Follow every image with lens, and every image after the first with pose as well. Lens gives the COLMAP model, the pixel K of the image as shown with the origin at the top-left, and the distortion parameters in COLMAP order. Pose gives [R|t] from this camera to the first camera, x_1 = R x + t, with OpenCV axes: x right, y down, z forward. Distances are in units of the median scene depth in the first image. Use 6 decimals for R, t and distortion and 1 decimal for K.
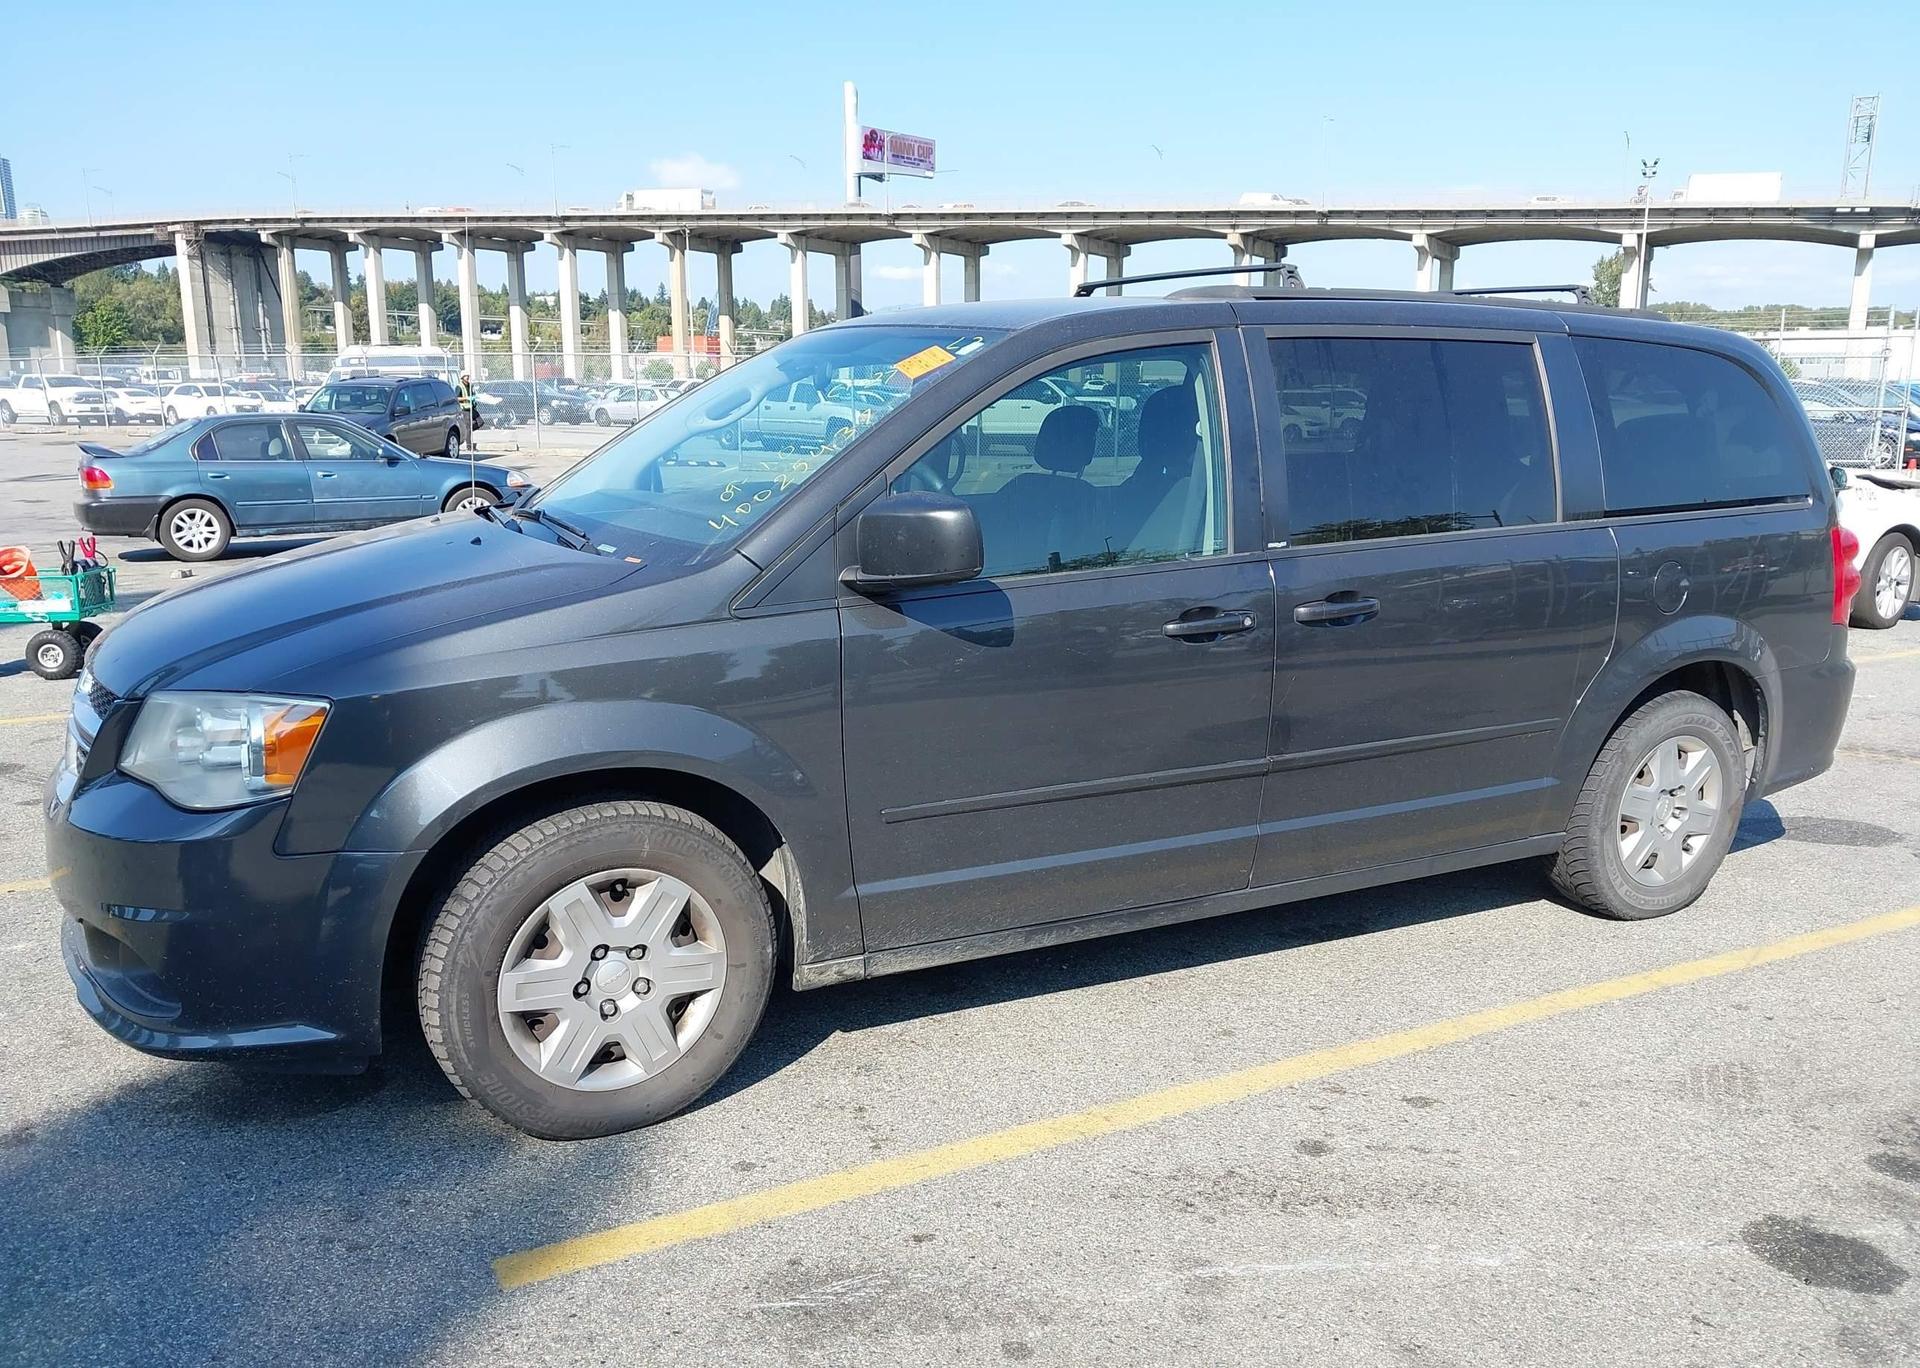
lens RADIAL K [[1519.0, 0, 953.6], [0, 1519.0, 686.8], [0, 0, 1]] dist [0.020398, -0.025172]
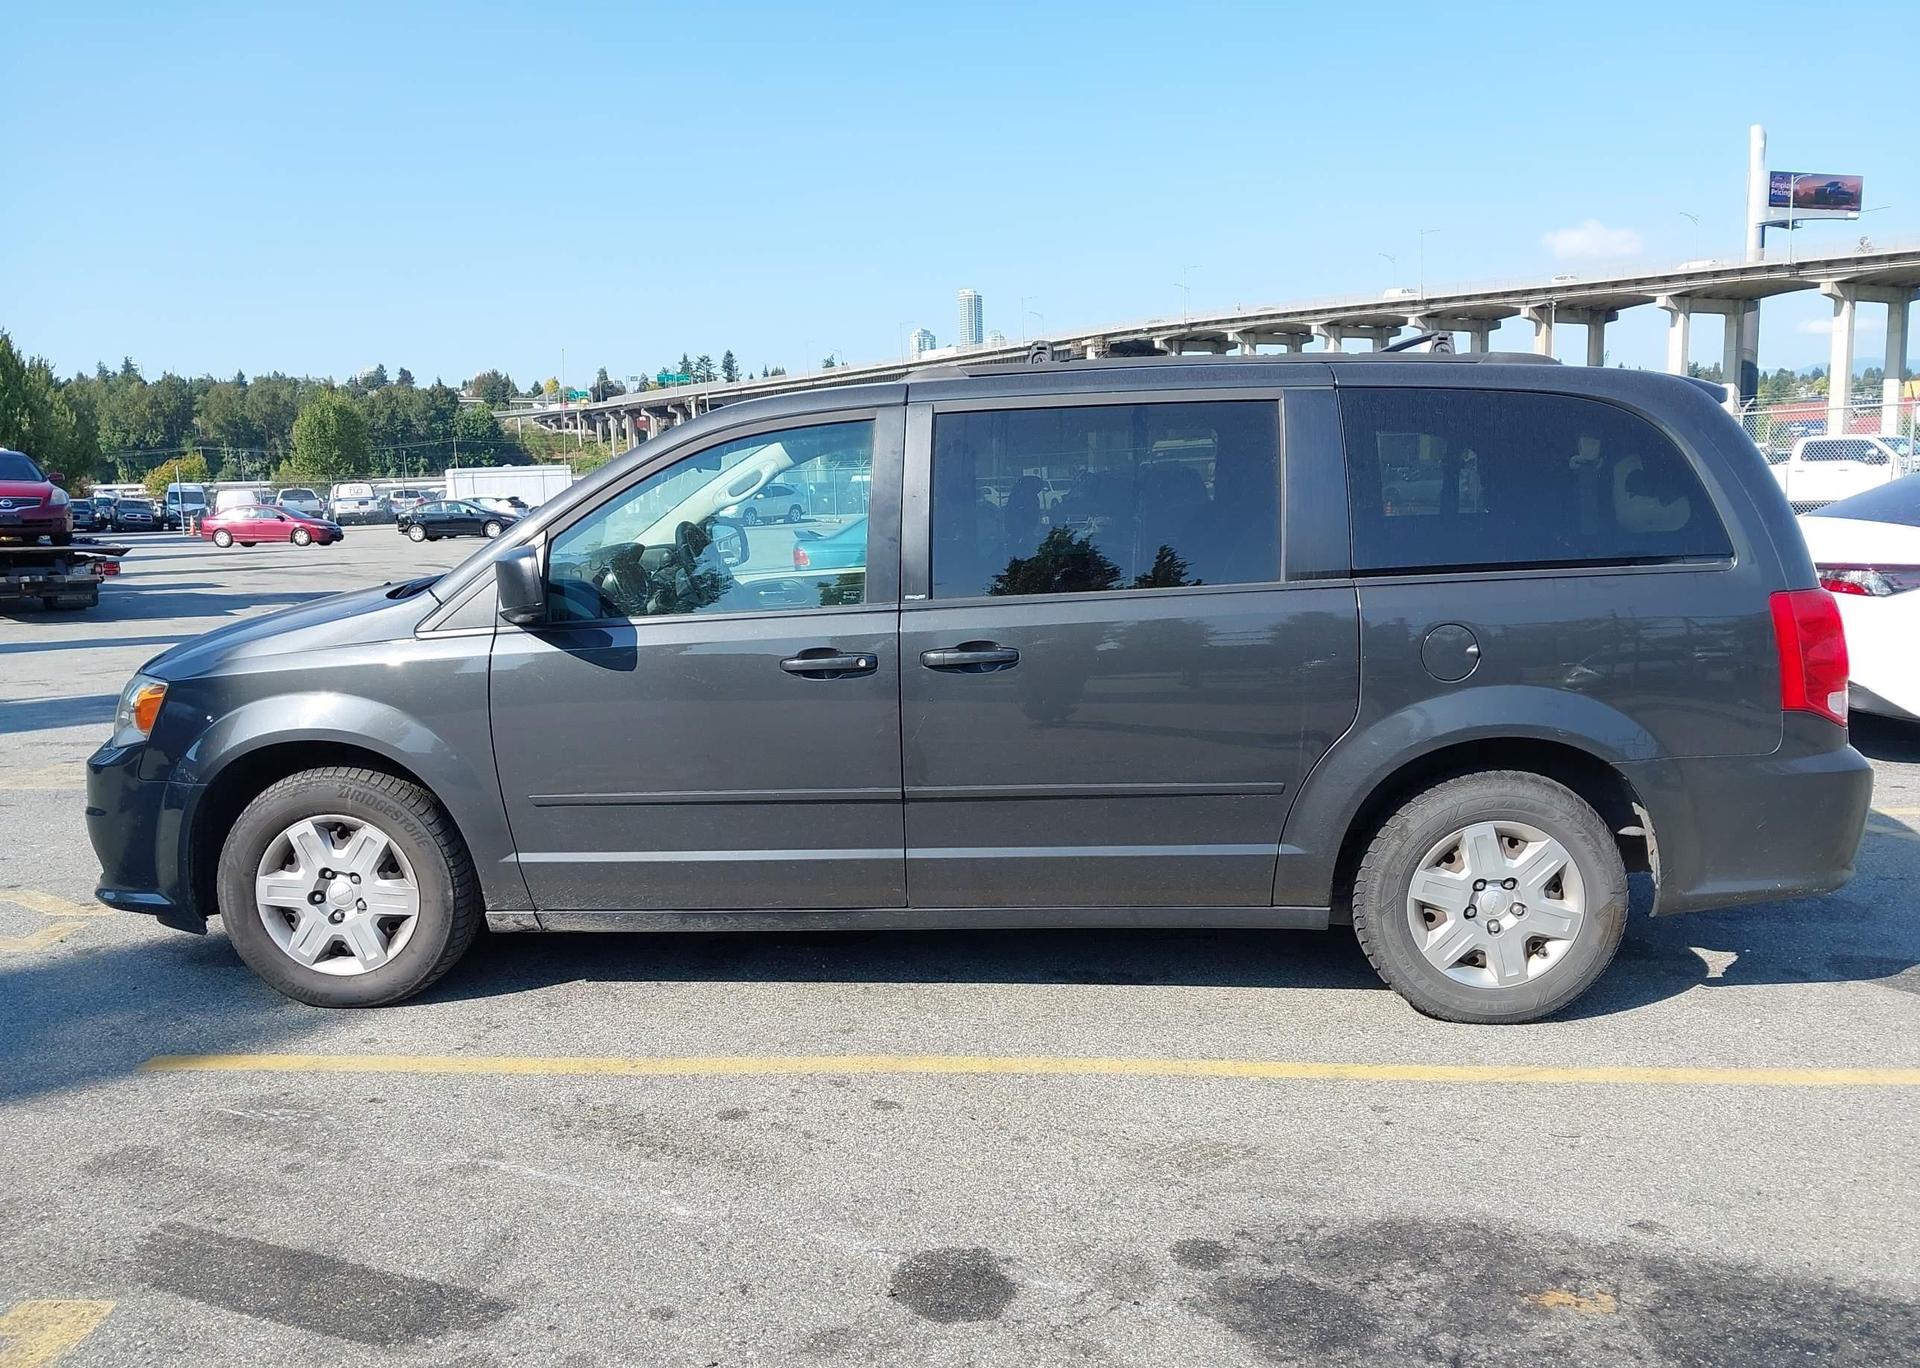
lens RADIAL K [[1519.0, 0, 956.9], [0, 1519.0, 680.5], [0, 0, 1]] dist [0.020398, -0.025172]
pose [[0.849965, 0.040670, -0.525267, 0.630332], [-0.070579, 0.996819, -0.037028, 0.005172], [0.522090, 0.068546, 0.850132, 0.061881]]
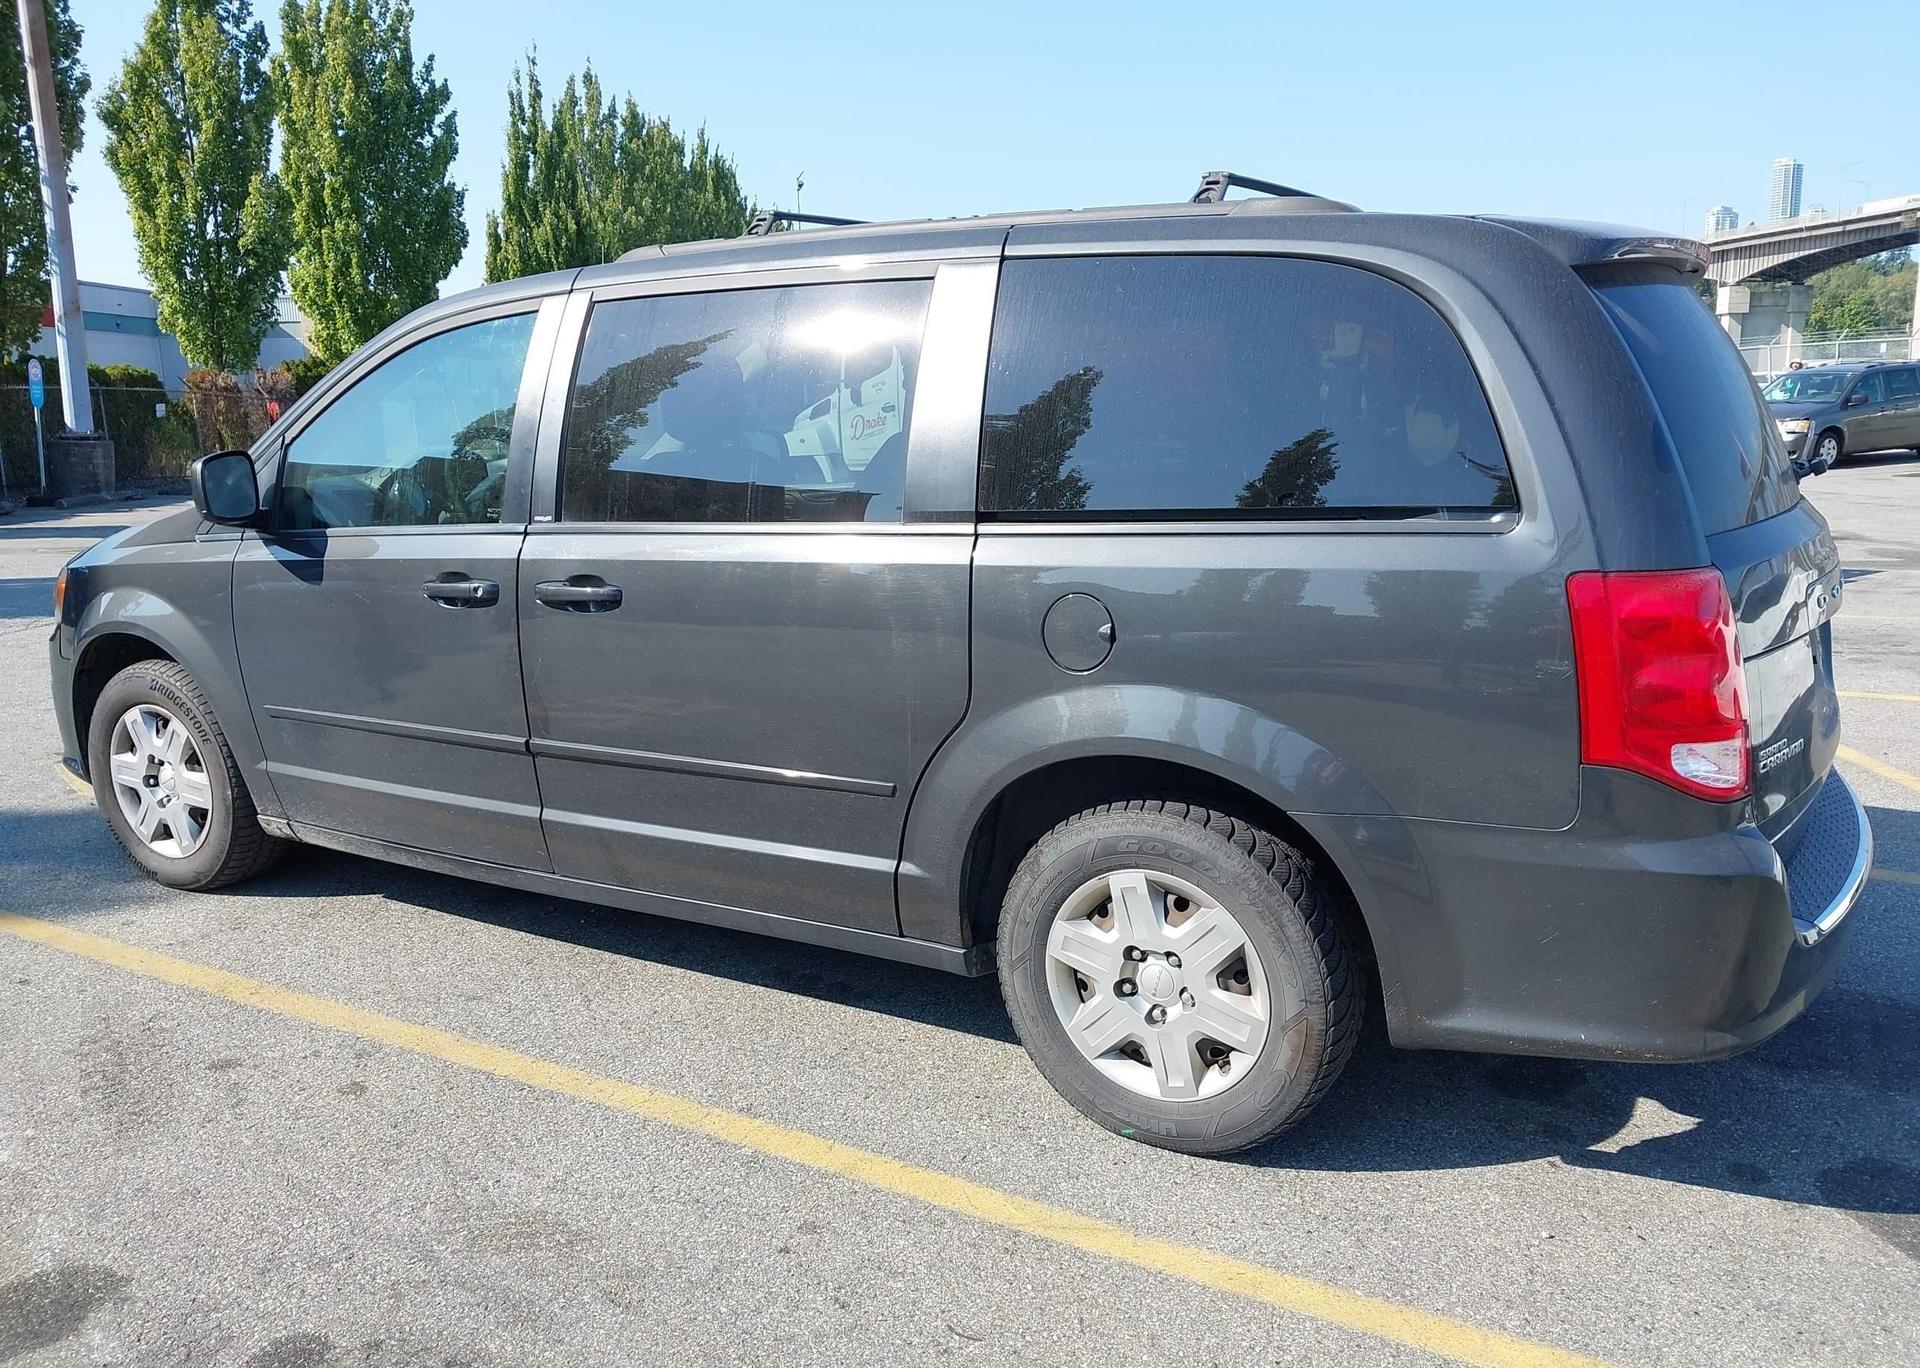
lens RADIAL K [[1519.0, 0, 957.8], [0, 1519.0, 685.4], [0, 0, 1]] dist [0.020398, -0.025172]
pose [[0.518139, 0.140356, -0.843702, 0.897313], [-0.139102, 0.987138, 0.078792, -0.077558], [0.843909, 0.076536, 0.530999, 0.551471]]
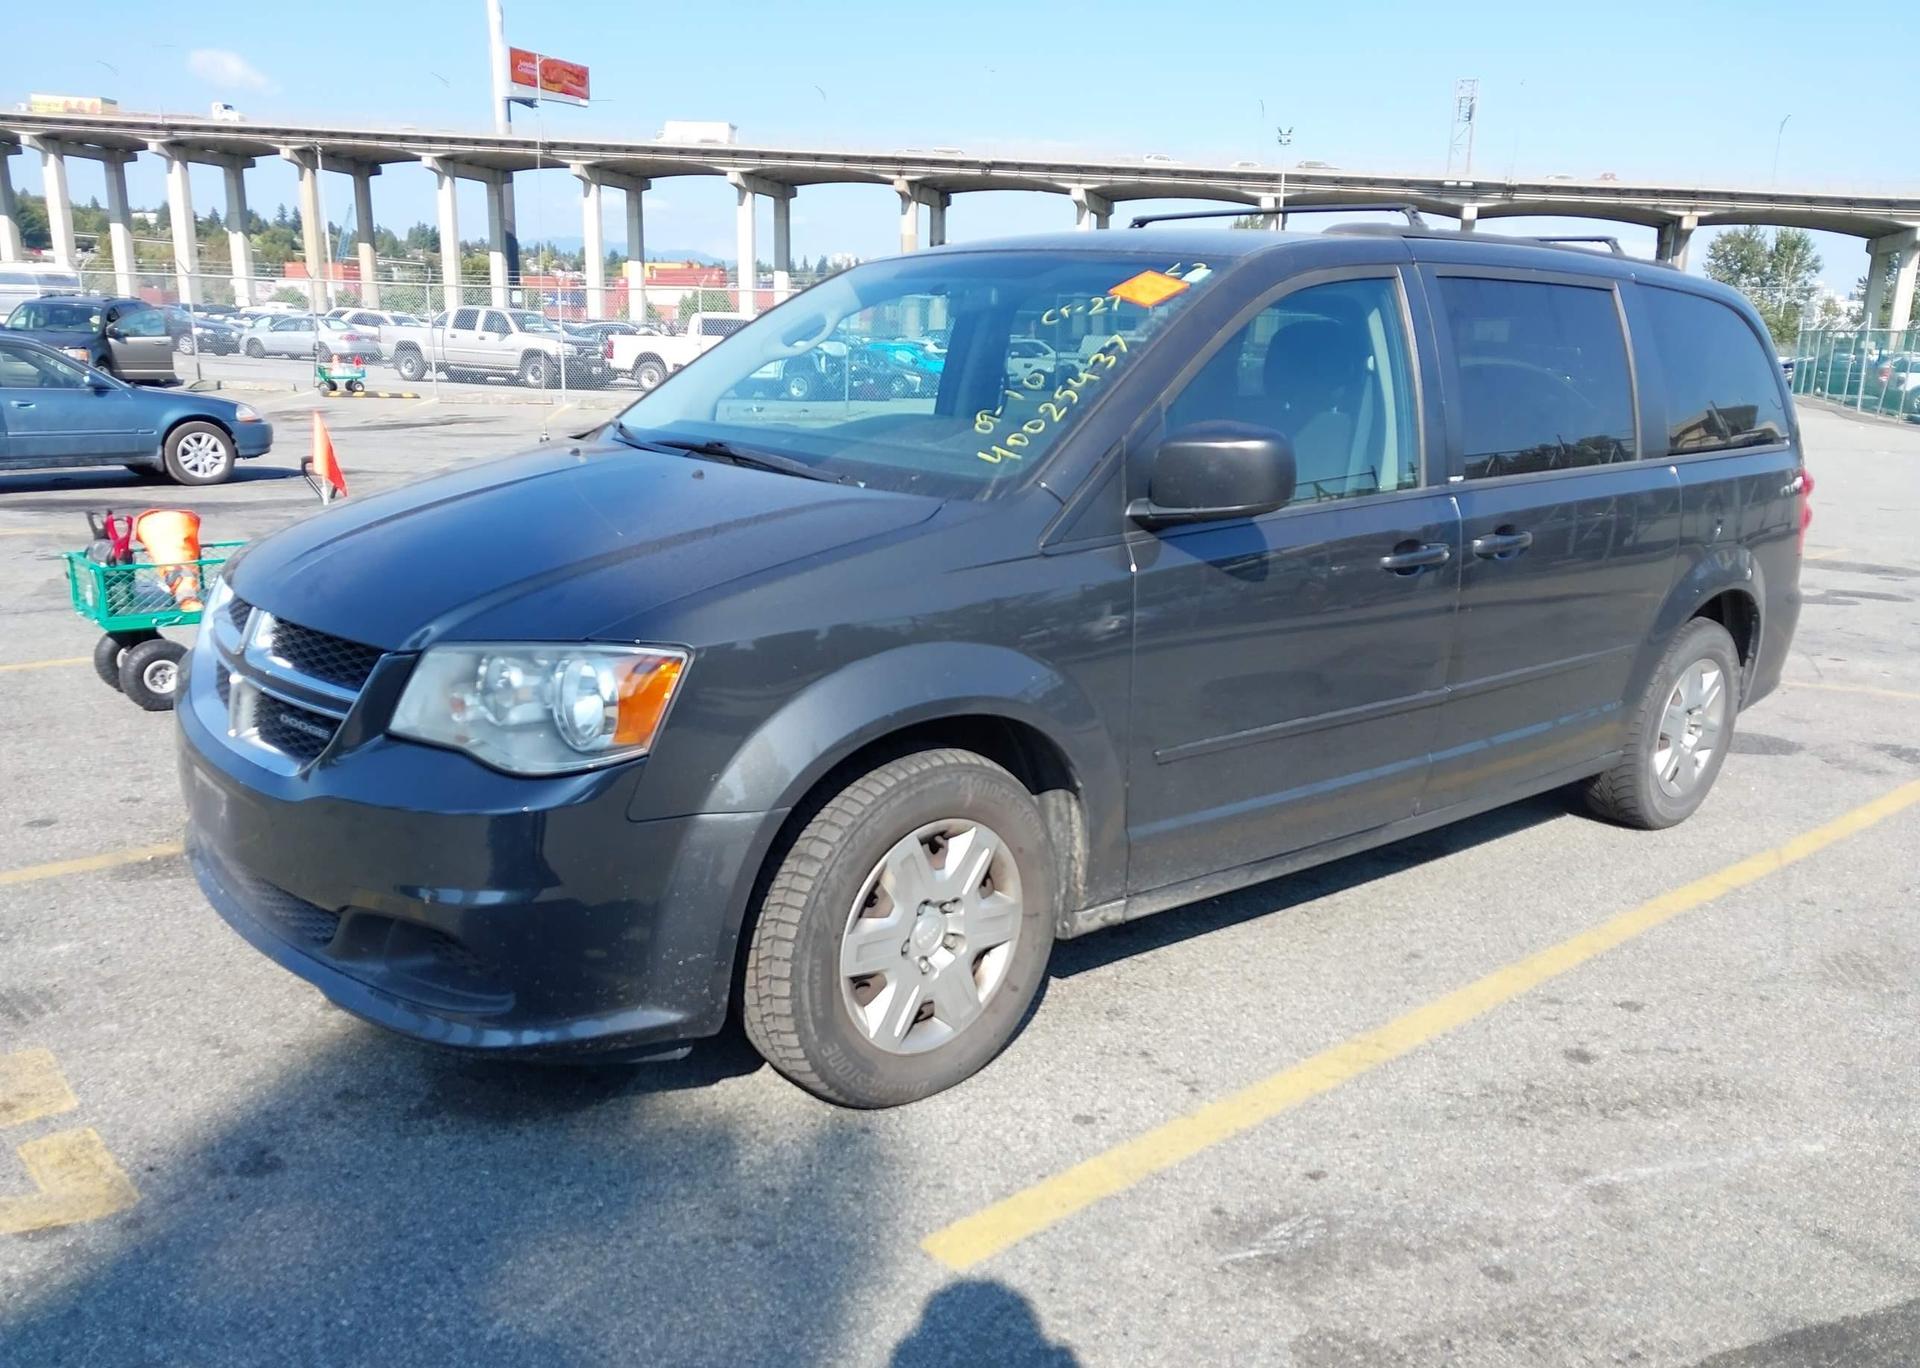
lens RADIAL K [[1519.0, 0, 950.5], [0, 1519.0, 674.4], [0, 0, 1]] dist [0.020398, -0.025172]
pose [[0.975978, -0.024316, 0.216509, -0.263927], [0.018287, 0.999388, 0.029804, 0.001030], [-0.217101, -0.025129, 0.975826, 0.052330]]
